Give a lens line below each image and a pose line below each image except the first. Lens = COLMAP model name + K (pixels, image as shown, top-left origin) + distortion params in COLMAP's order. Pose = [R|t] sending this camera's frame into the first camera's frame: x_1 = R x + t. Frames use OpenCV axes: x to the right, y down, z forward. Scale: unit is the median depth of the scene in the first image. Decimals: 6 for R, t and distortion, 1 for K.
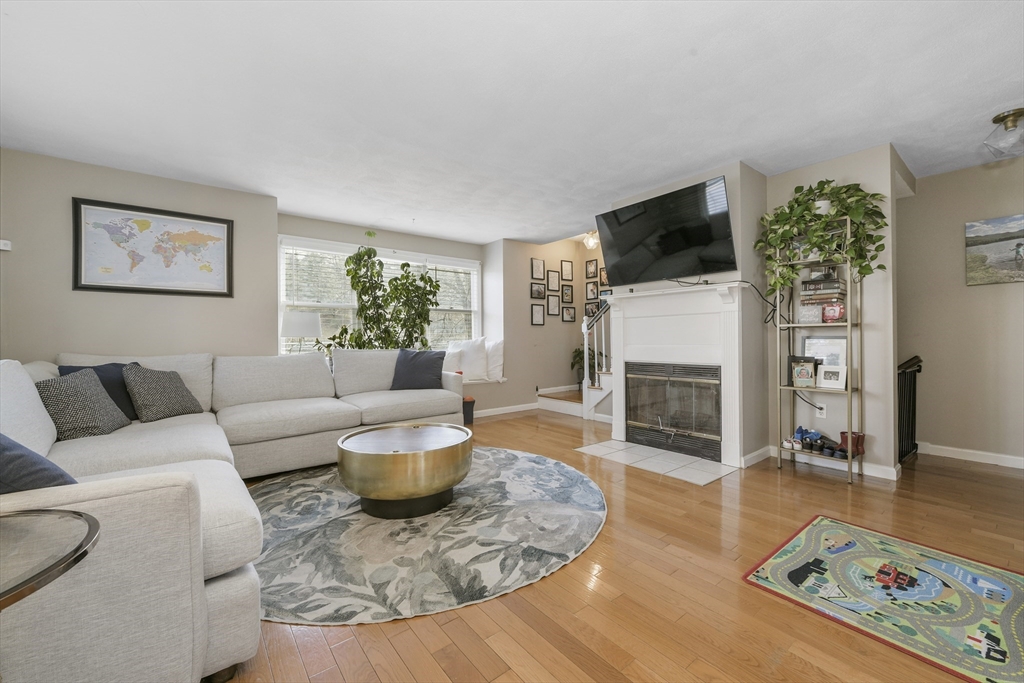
lens RADIAL K [[408.6, 0, 512.9], [0, 408.6, 339.1], [0, 0, 1]] dist [0.000182, 0.000068]
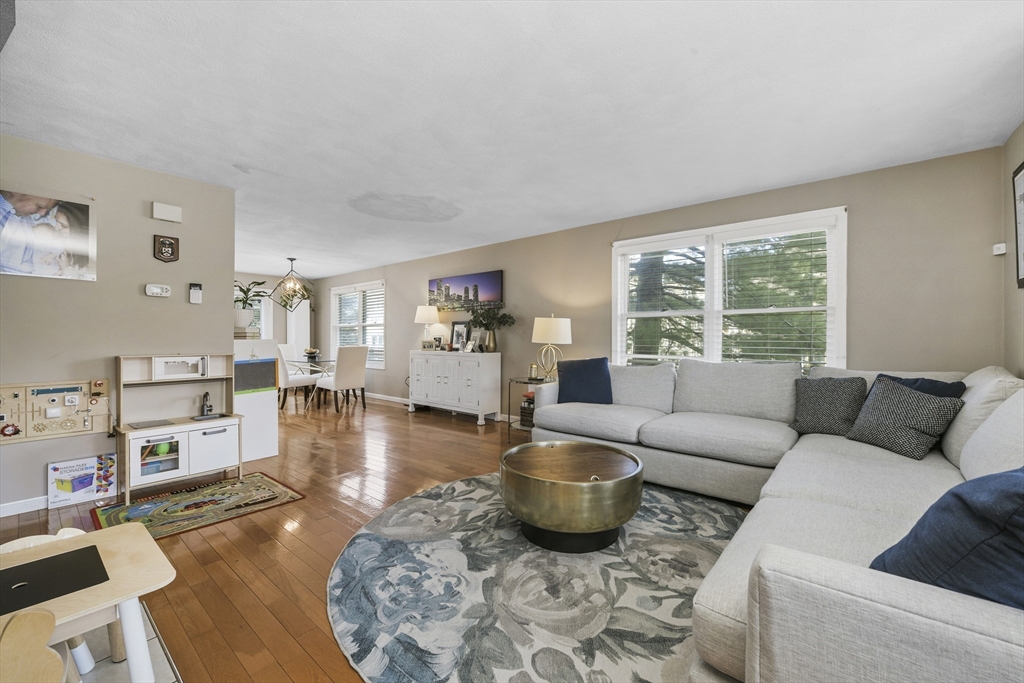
lens RADIAL K [[408.6, 0, 511.9], [0, 408.6, 340.3], [0, 0, 1]] dist [0.000182, 0.000068]
pose [[-0.979013, 0.005975, -0.203711, 0.056098], [0.004827, 0.999970, 0.006131, -0.035148], [0.203741, 0.005019, -0.979012, 1.946965]]
